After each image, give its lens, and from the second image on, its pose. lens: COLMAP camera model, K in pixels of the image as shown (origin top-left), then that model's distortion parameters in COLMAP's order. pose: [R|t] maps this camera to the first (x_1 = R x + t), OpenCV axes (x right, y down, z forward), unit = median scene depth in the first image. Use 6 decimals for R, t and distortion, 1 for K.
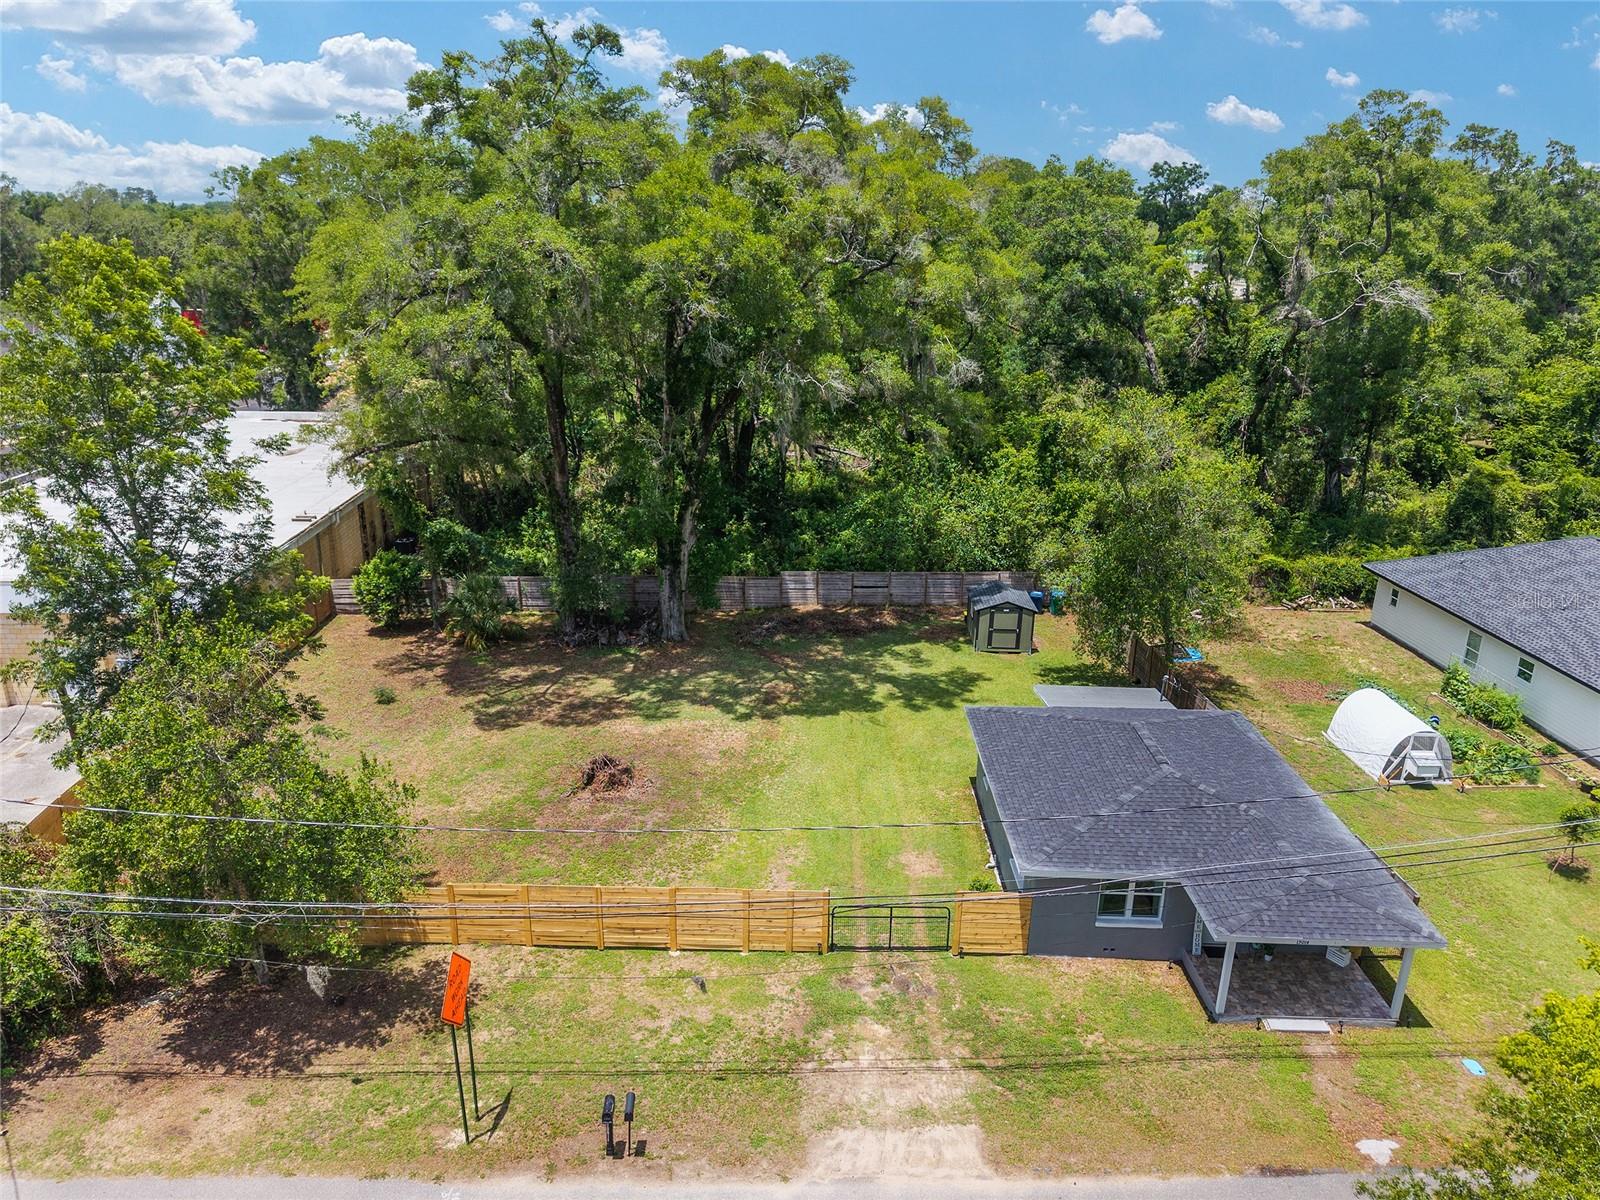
lens RADIAL K [[1093.8, 0, 794.2], [0, 1093.8, 606.6], [0, 0, 1]] dist [0.026859, -0.035301]
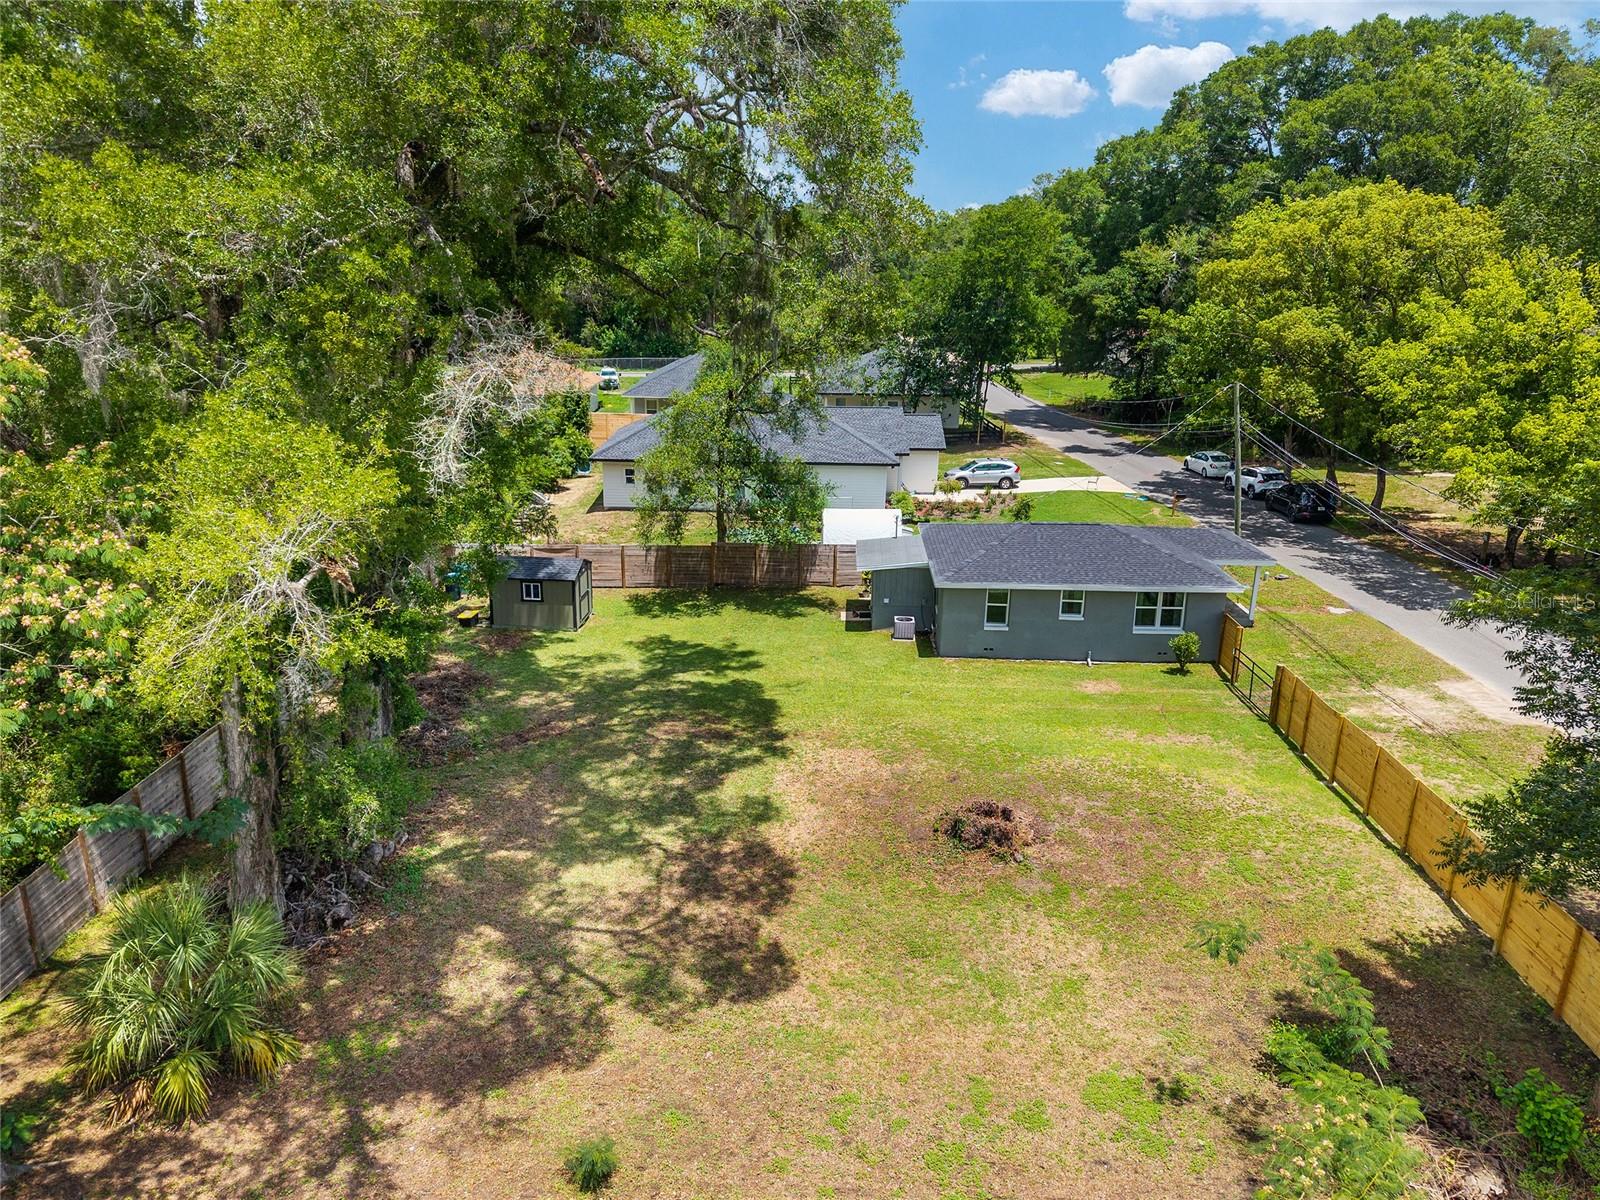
lens RADIAL K [[1090.4, 0, 794.3], [0, 1090.4, 597.8], [0, 0, 1]] dist [0.018999, 0.002697]
pose [[0.027573, -0.295468, 0.954955, -0.714729], [0.304072, 0.912526, 0.273561, -0.186707], [-0.952250, 0.282832, 0.115005, 0.899756]]
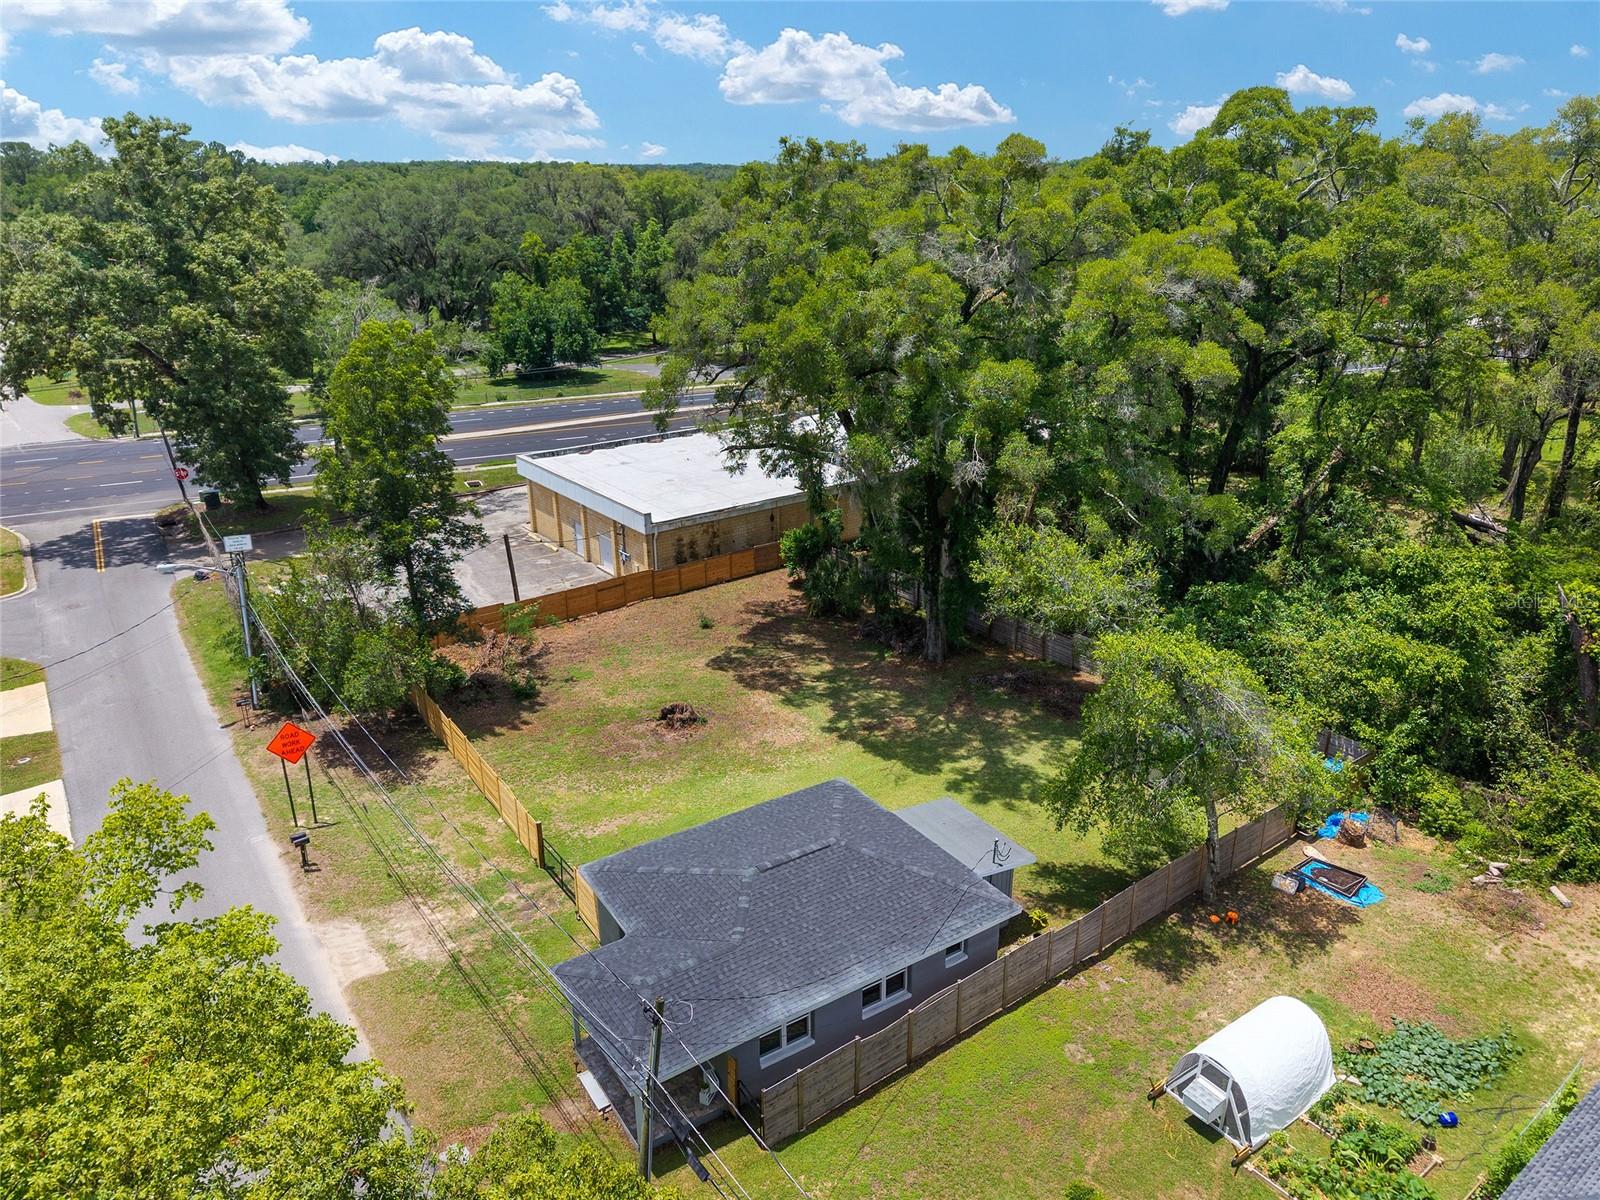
lens RADIAL K [[1074.5, 0, 764.5], [0, 1074.5, 631.8], [0, 0, 1]] dist [0.002284, -0.038807]
pose [[0.542687, 0.301093, -0.784113, 0.785572], [-0.247581, 0.949406, 0.193213, -0.200609], [0.802617, 0.089277, 0.589775, 0.278839]]
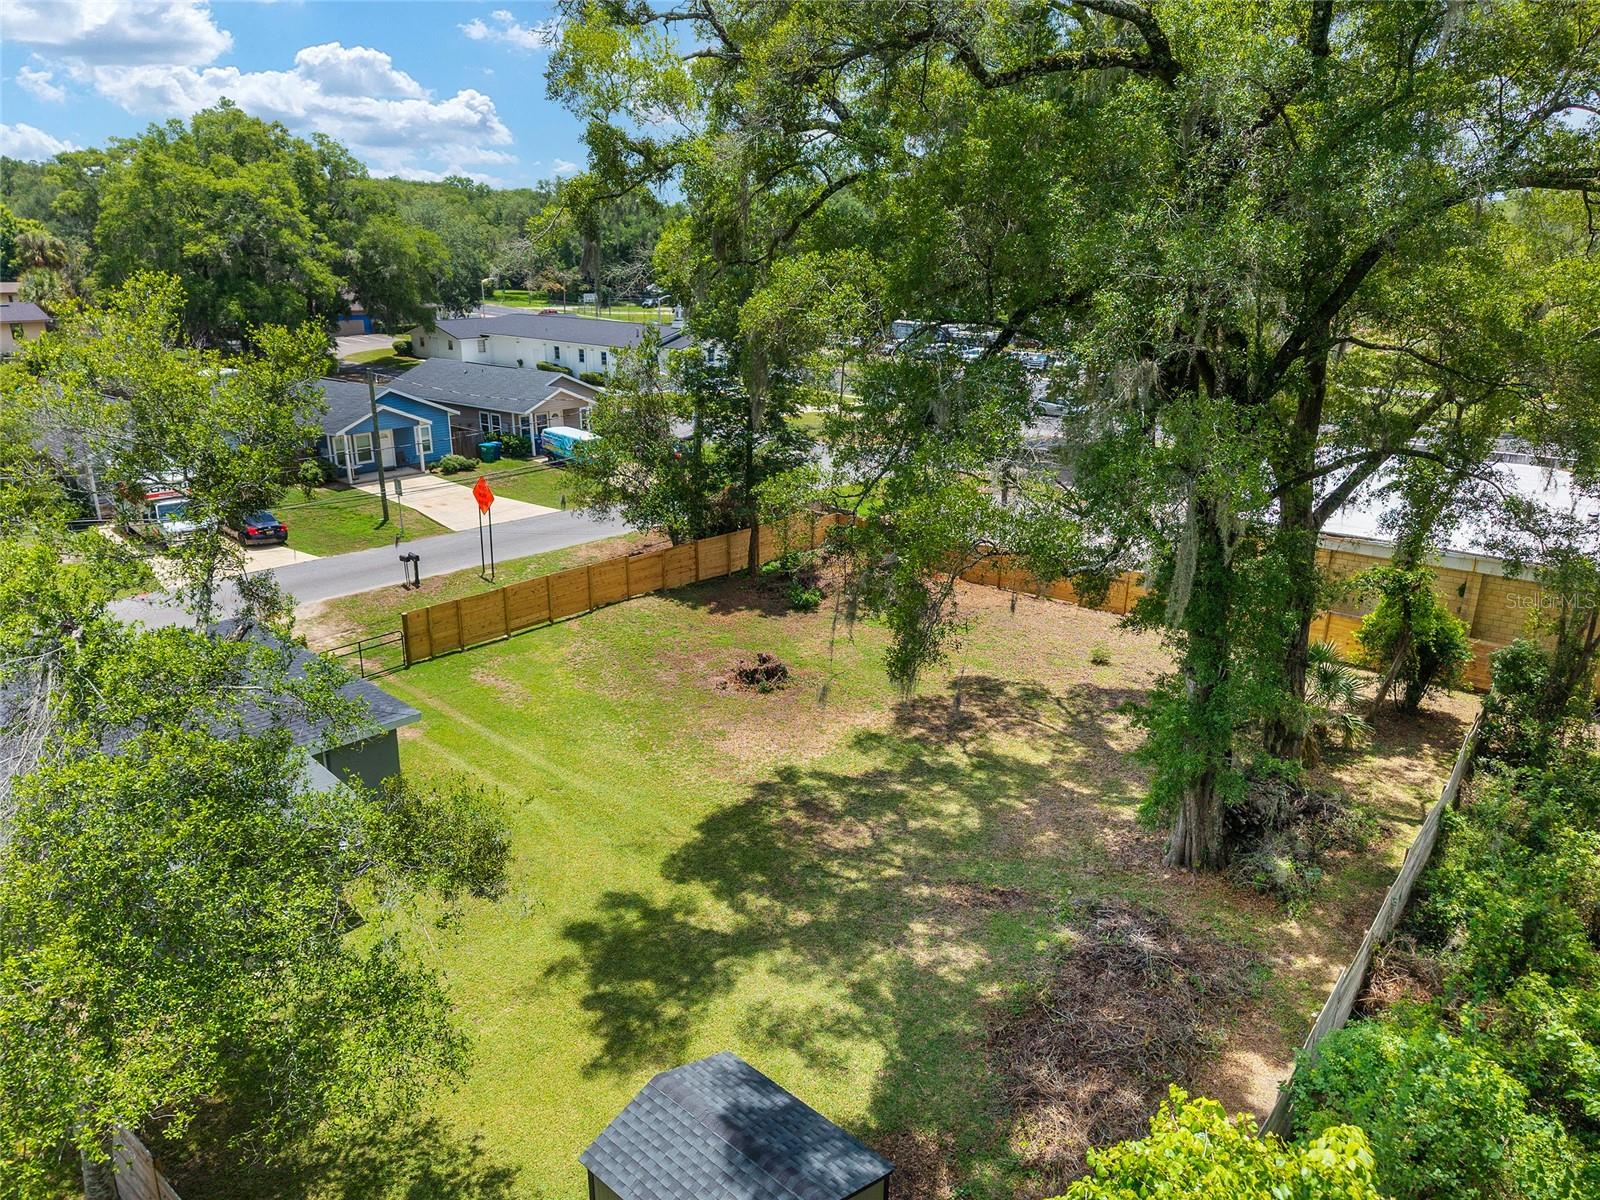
lens RADIAL K [[1049.5, 0, 797.5], [0, 1049.5, 619.2], [0, 0, 1]] dist [-0.001930, 0.003232]
pose [[-0.656473, 0.230063, -0.718411, 0.418375], [-0.263838, 0.822182, 0.504386, -0.328773], [0.706706, 0.520660, -0.479041, 1.305526]]
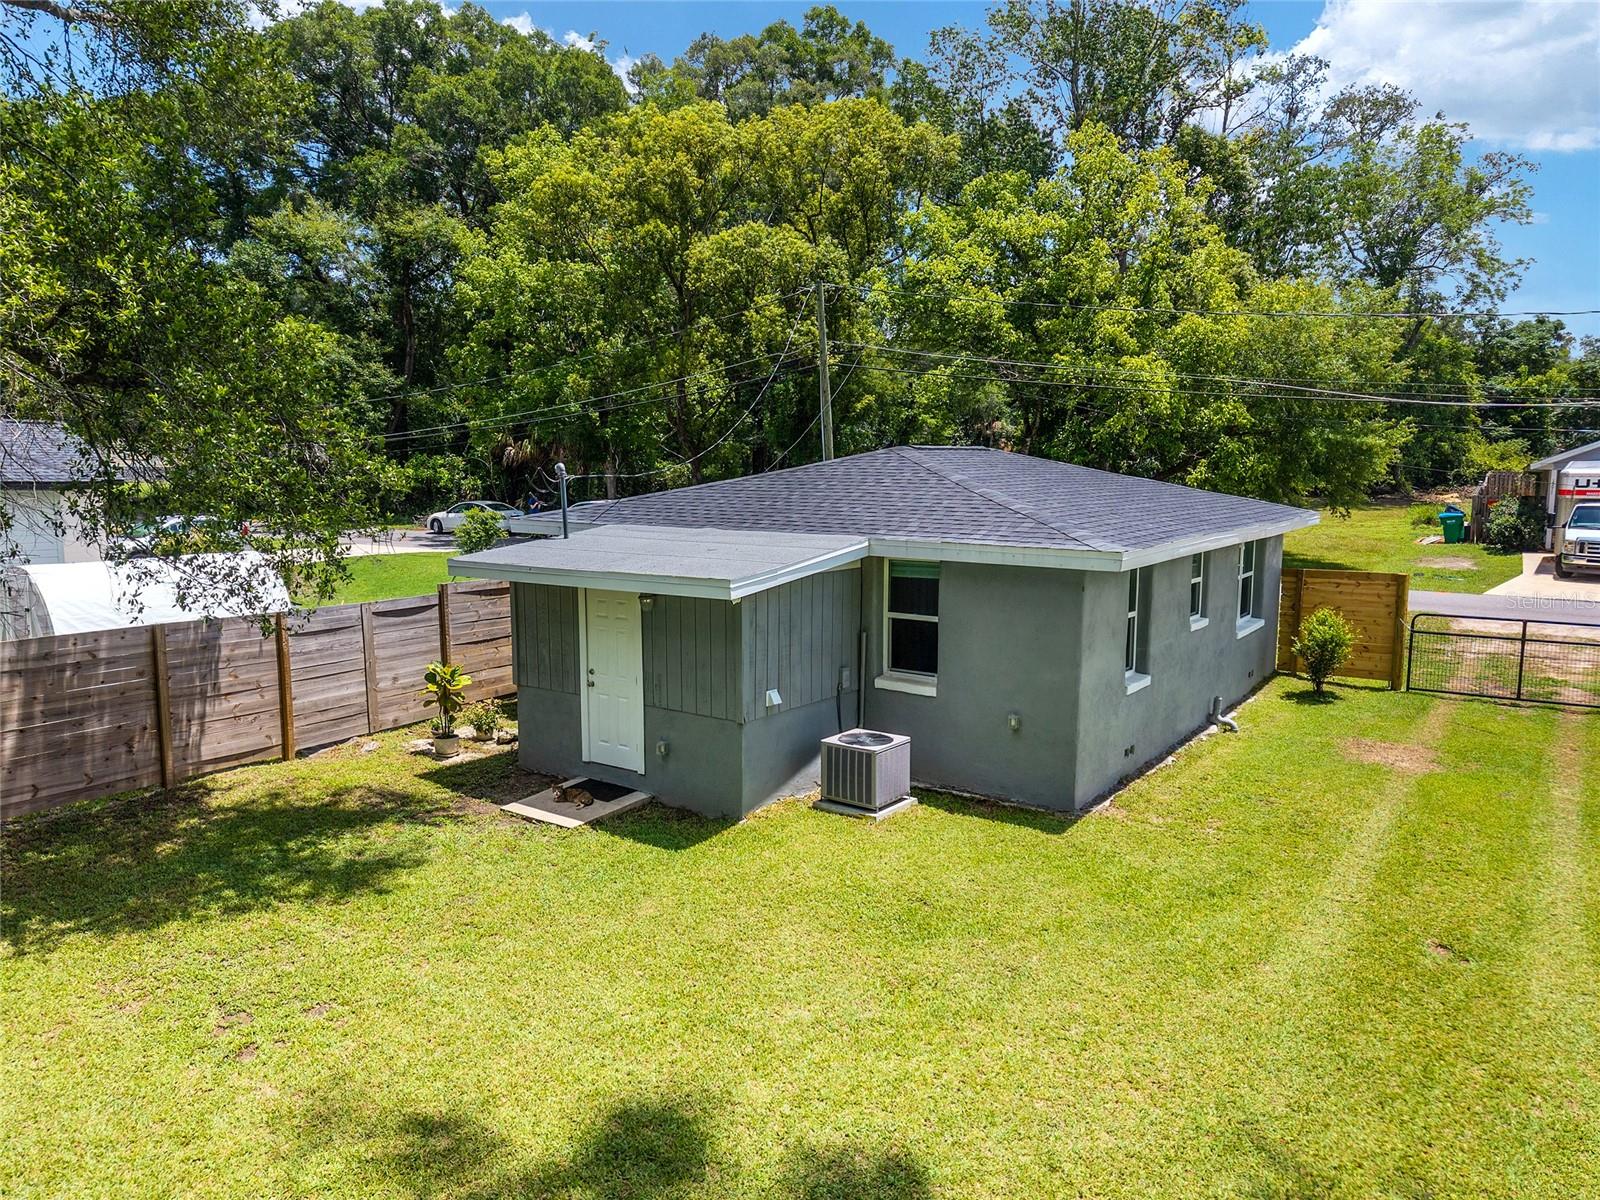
lens RADIAL K [[1079.7, 0, 800.0], [0, 1079.7, 600.0], [0, 0, 1]] dist [0.059814, -0.070664]
pose [[-0.823518, -0.086892, 0.560597, 0.056868], [0.161967, 0.911053, 0.379143, -0.019215], [-0.543678, 0.403029, -0.736194, 1.121733]]
